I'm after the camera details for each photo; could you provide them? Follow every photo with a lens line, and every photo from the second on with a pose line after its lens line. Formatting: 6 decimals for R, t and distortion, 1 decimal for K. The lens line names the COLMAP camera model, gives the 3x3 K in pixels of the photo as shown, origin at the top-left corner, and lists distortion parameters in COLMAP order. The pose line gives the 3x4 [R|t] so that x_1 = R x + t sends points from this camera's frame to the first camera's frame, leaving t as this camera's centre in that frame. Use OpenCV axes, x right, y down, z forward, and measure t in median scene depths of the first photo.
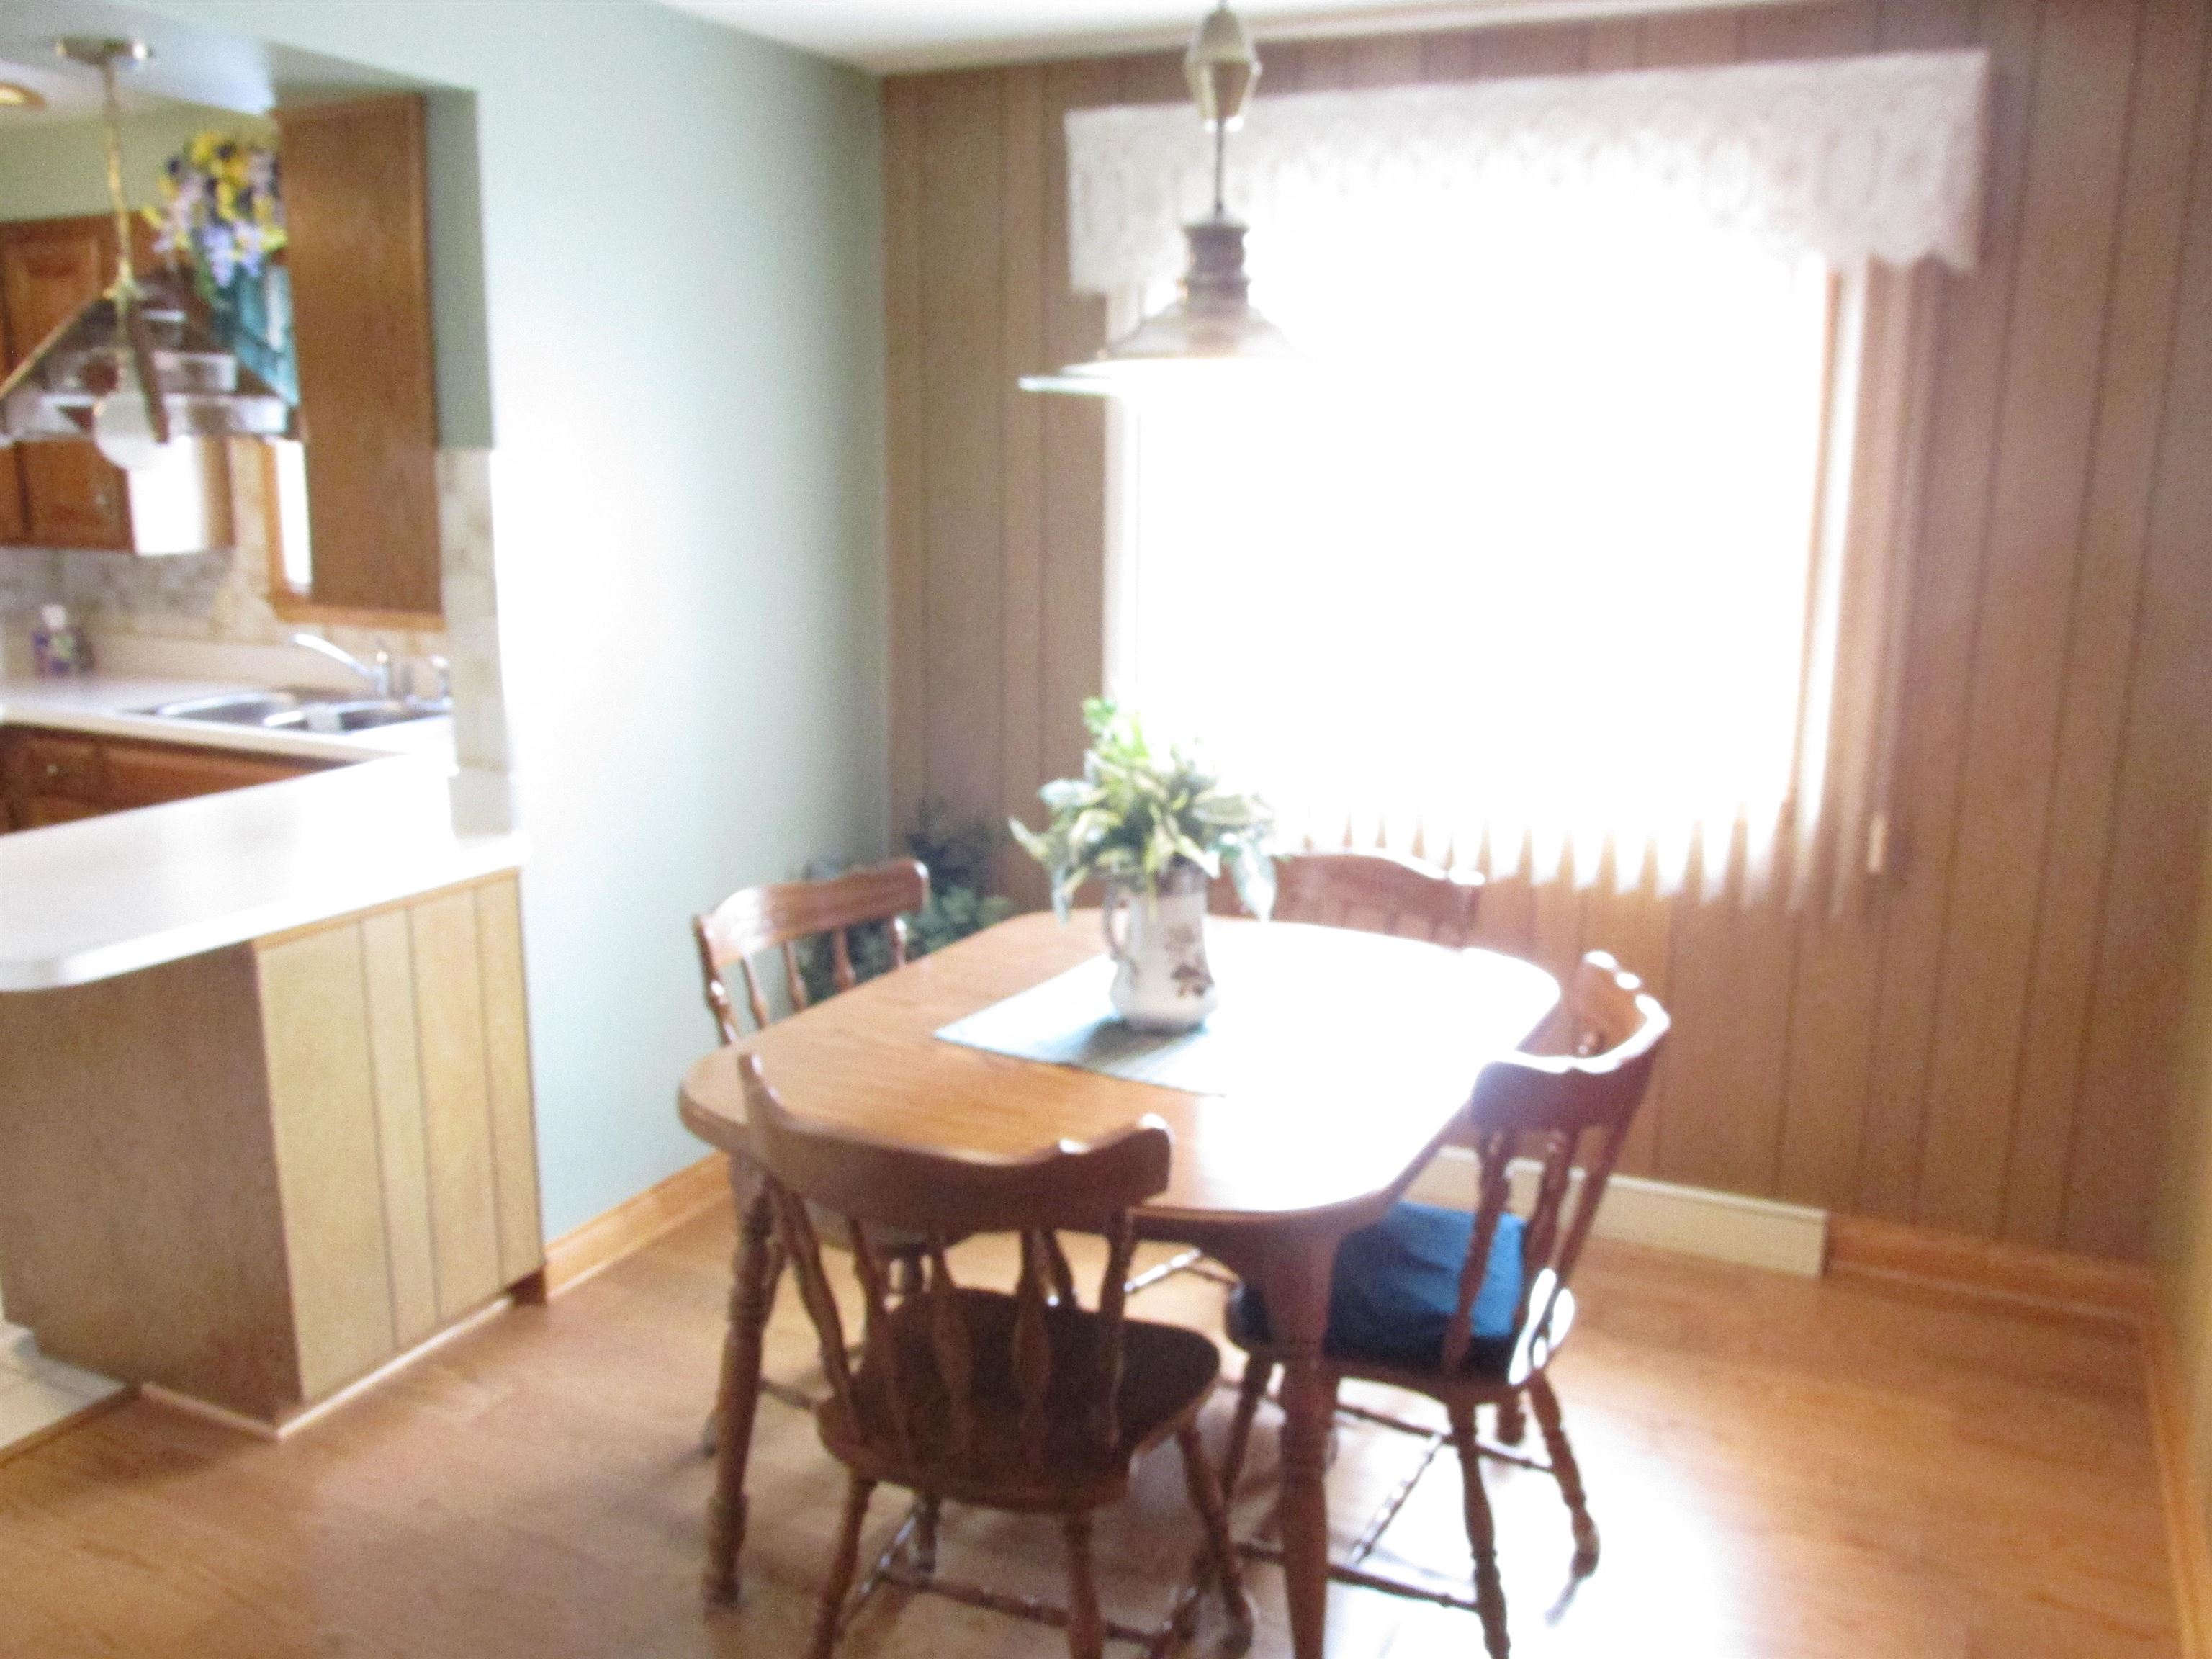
lens RADIAL K [[1849.2, 0, 1107.2], [0, 1849.2, 833.9], [0, 0, 1]] dist [0.009818, -0.004419]
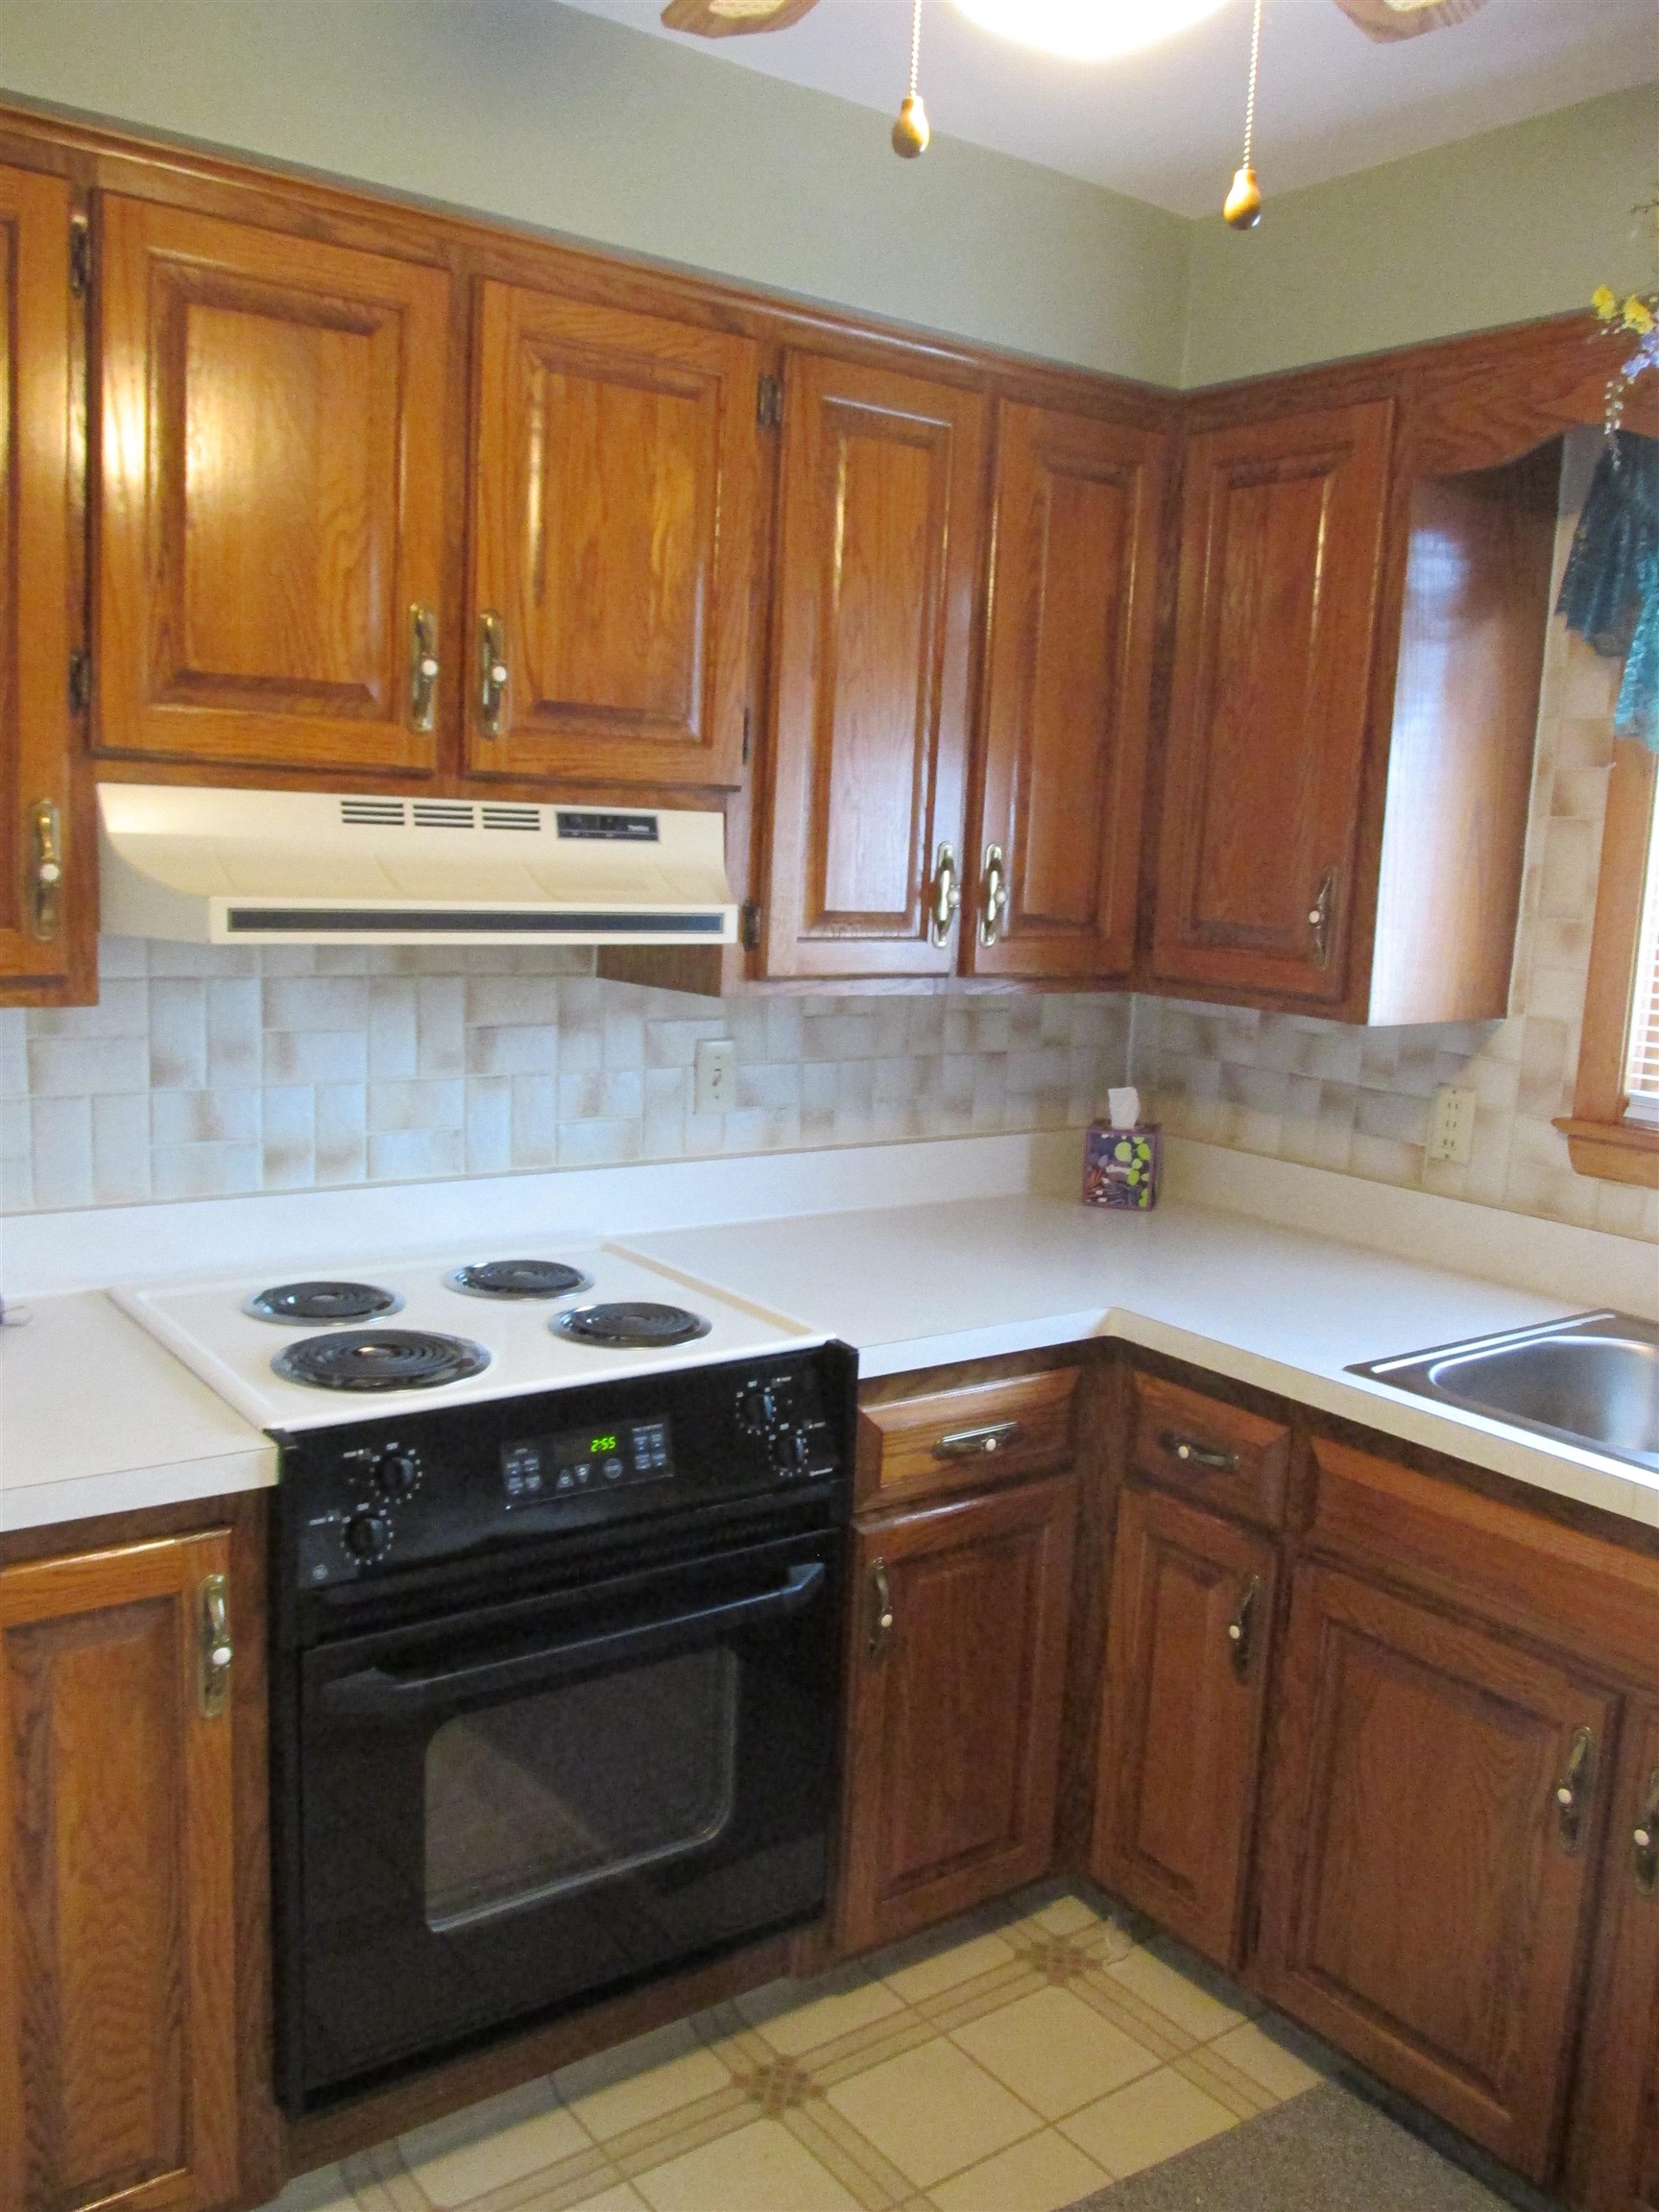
lens RADIAL K [[1849.2, 0, 830.9], [0, 1849.2, 1103.7], [0, 0, 1]] dist [0.009818, -0.004419]
pose [[0.876808, 0.103813, -0.469500, -0.385019], [-0.137197, 0.989839, -0.037353, -0.085557], [0.460852, 0.097165, 0.882142, 0.459174]]
